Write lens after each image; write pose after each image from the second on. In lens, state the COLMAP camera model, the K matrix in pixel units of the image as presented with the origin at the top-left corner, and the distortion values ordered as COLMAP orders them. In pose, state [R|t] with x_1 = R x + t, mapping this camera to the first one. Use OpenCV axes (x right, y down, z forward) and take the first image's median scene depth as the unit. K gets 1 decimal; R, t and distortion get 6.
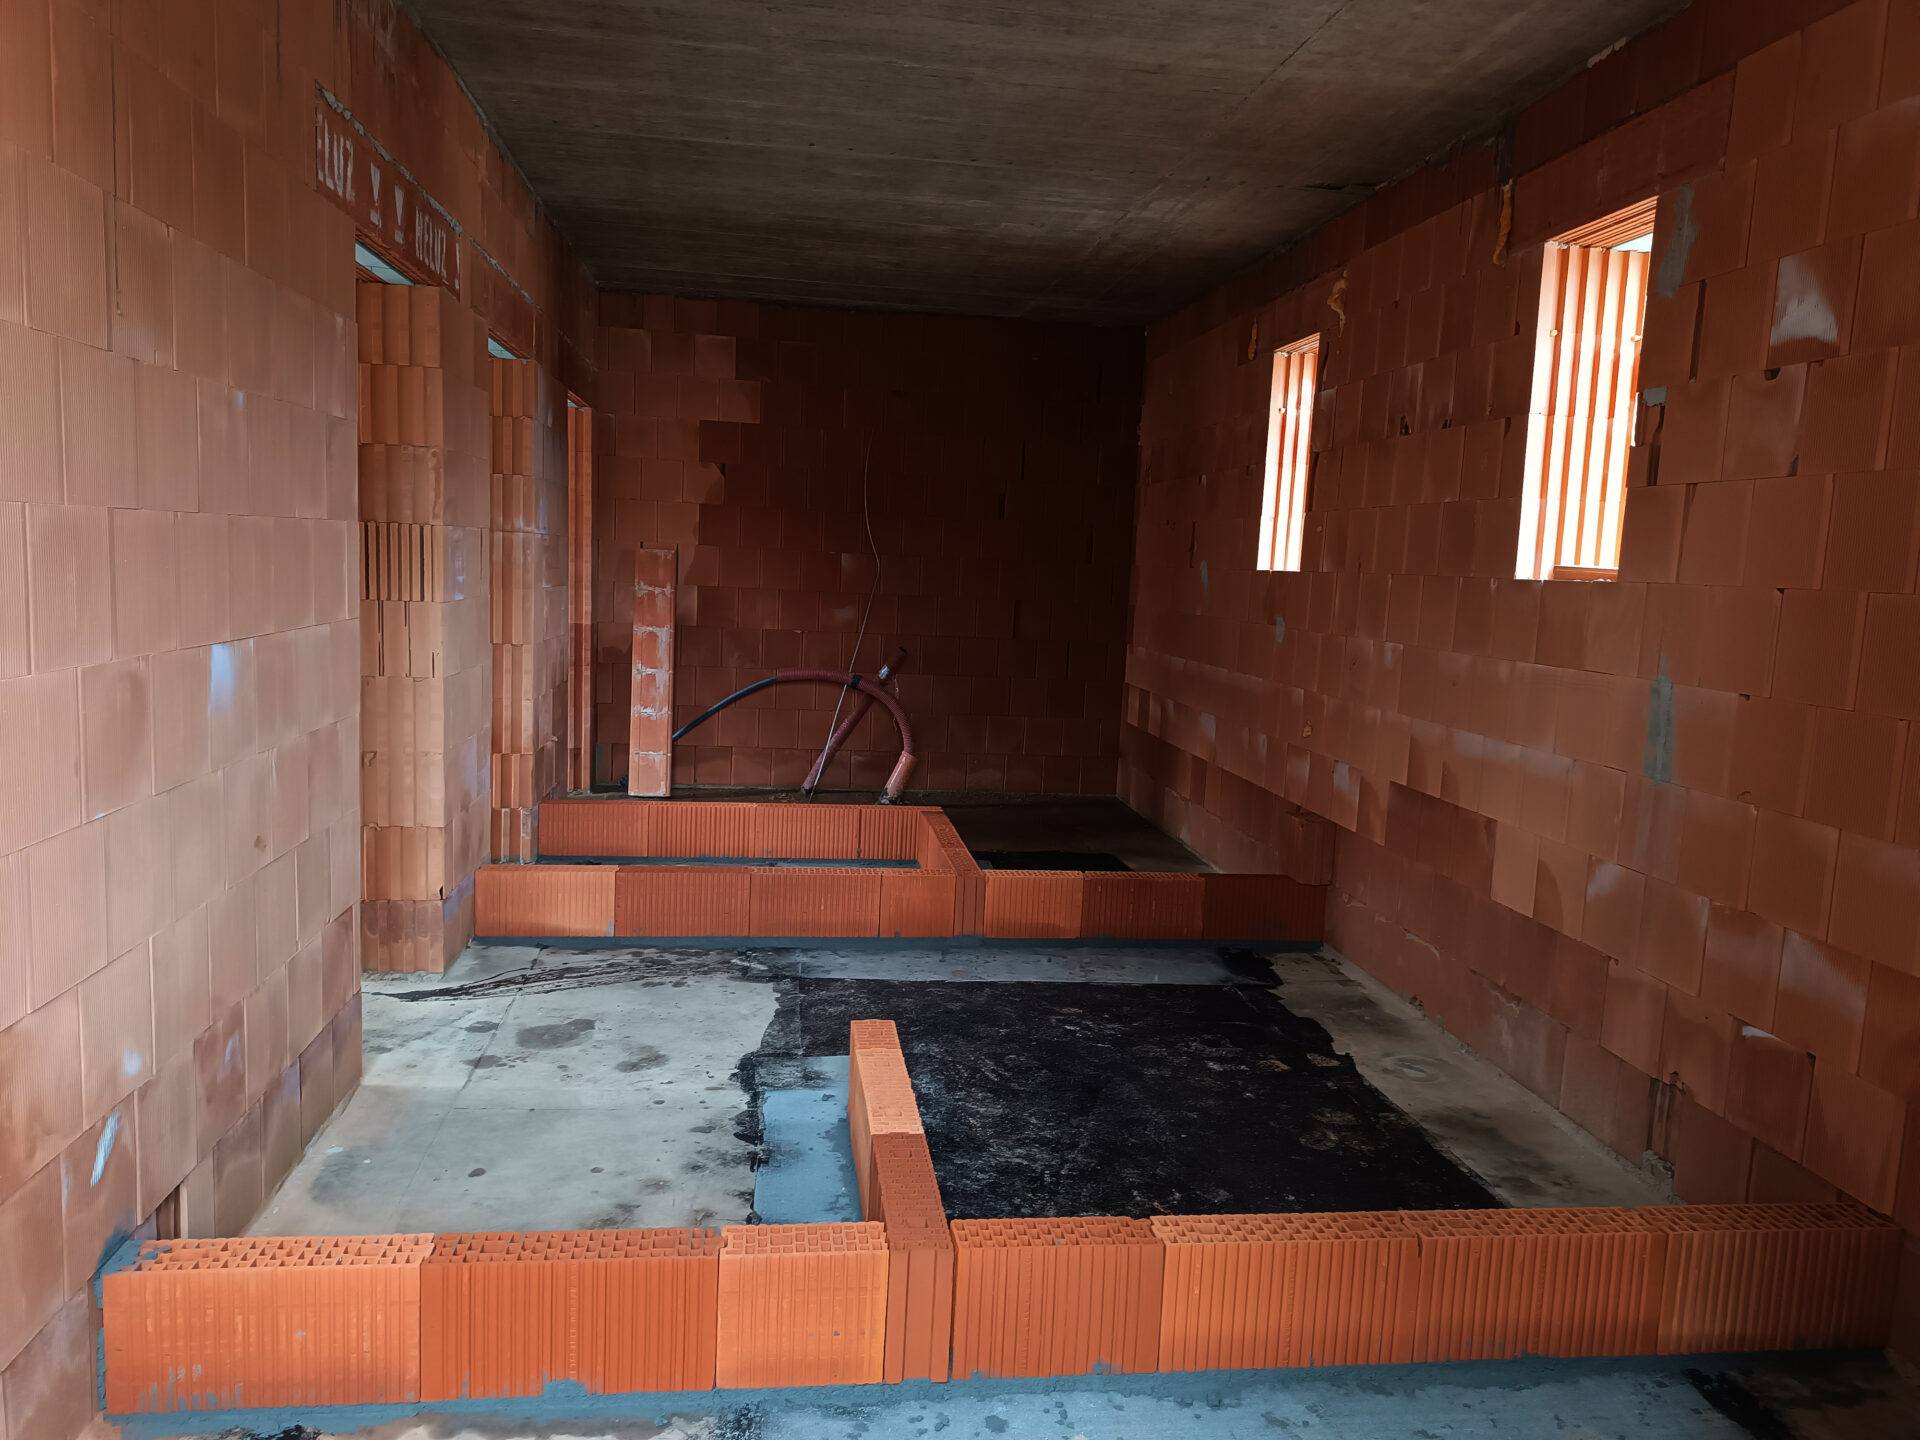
lens RADIAL K [[1364.9, 0, 967.5], [0, 1364.9, 726.2], [0, 0, 1]] dist [0.066464, -0.077441]
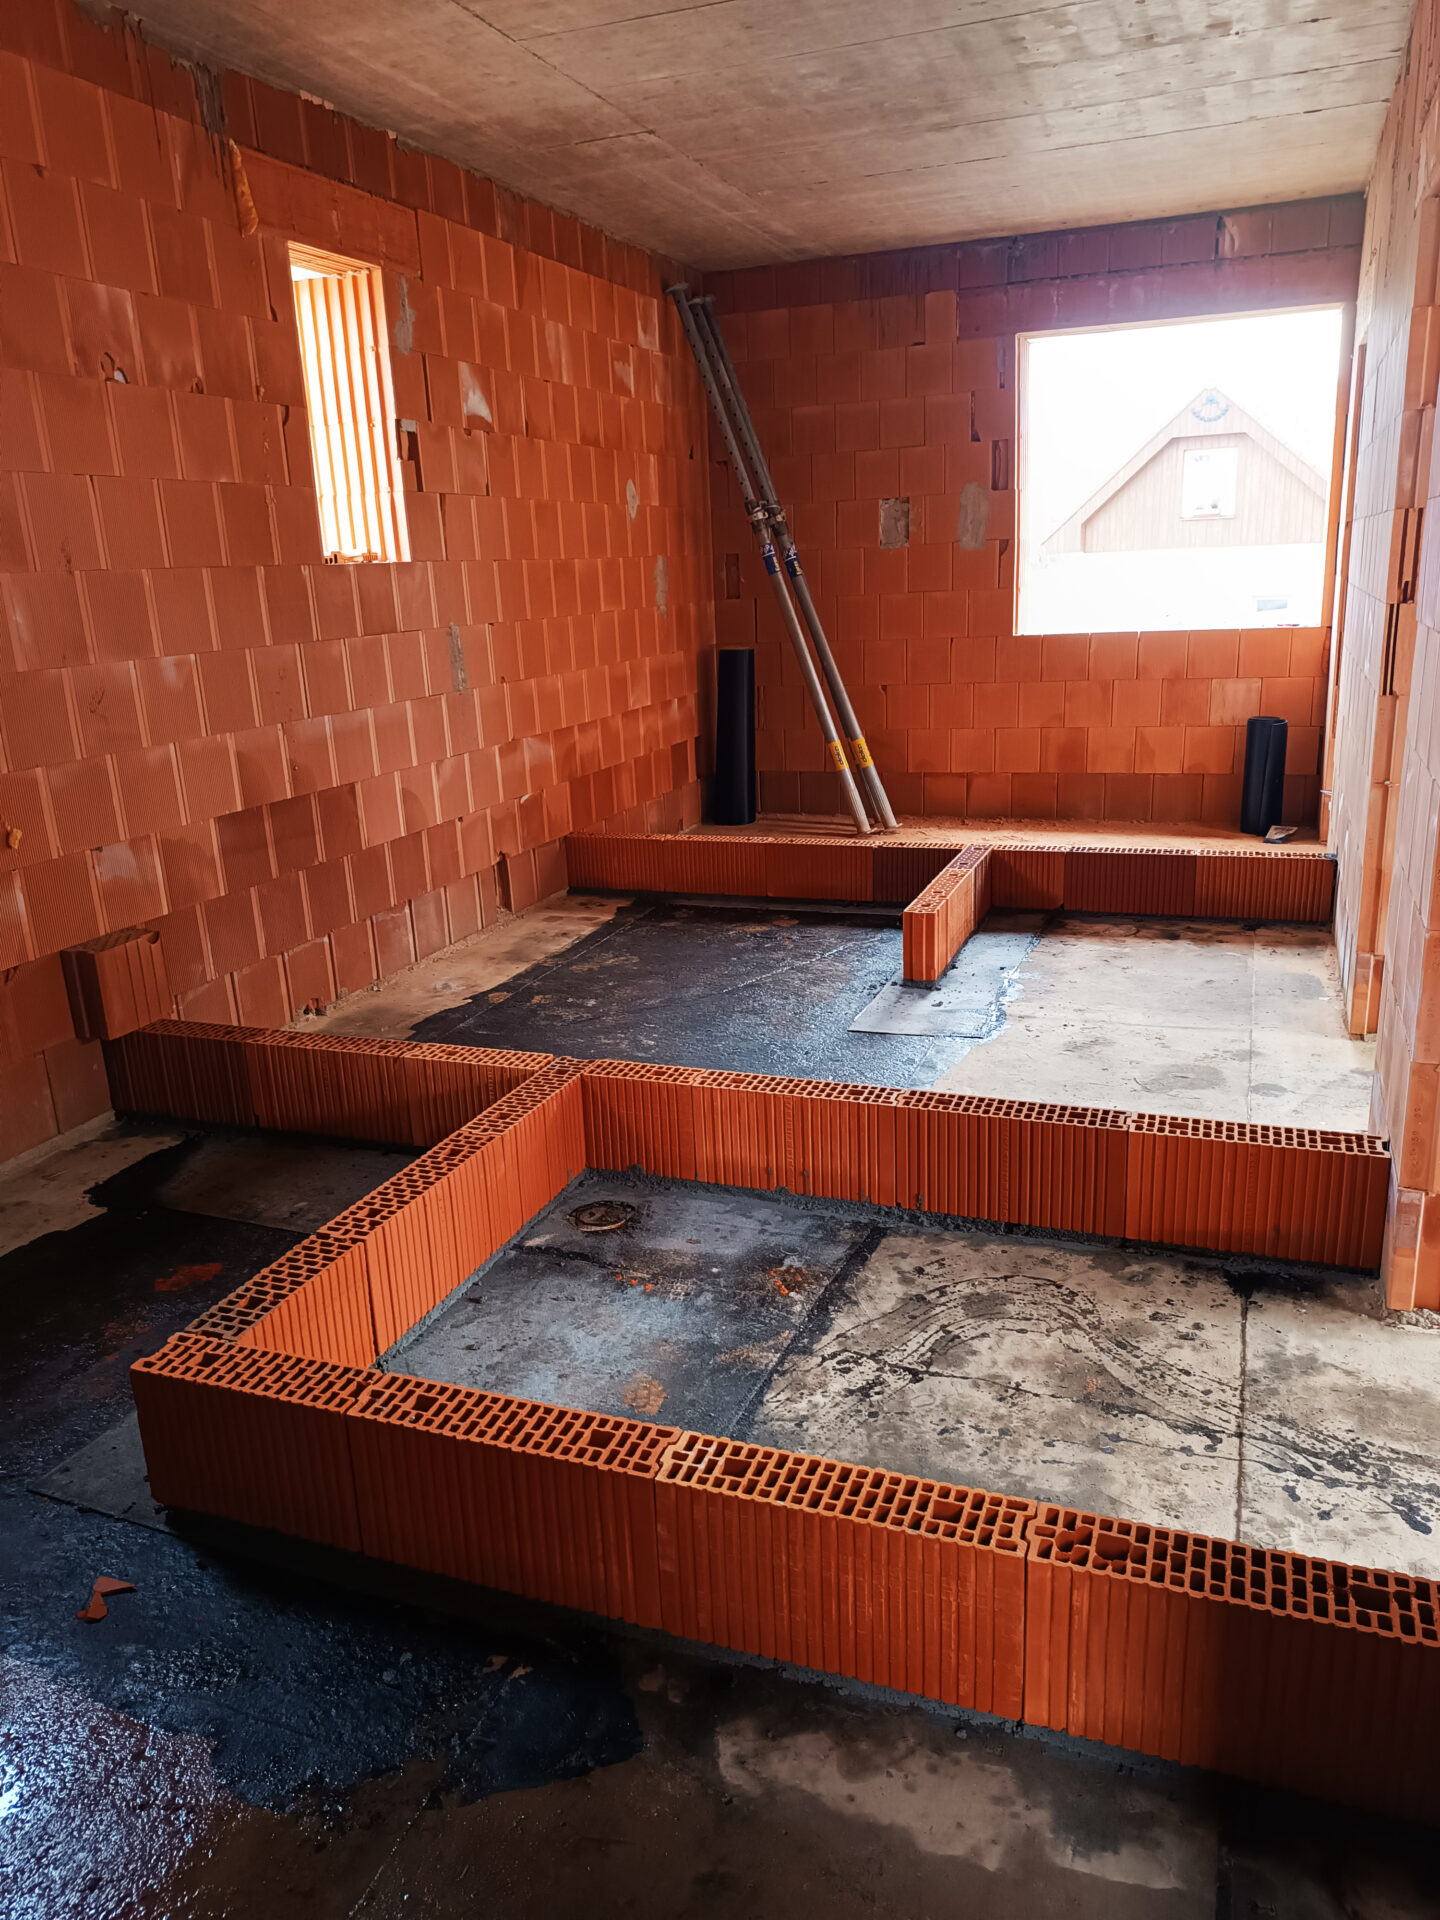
lens RADIAL K [[1364.9, 0, 720.0], [0, 1364.9, 960.0], [0, 0, 1]] dist [0.066464, -0.077441]
pose [[-0.872947, -0.140855, 0.467036, -0.476108], [0.065075, 0.915223, 0.397657, -0.251114], [-0.483455, 0.377526, -0.789776, 1.962387]]
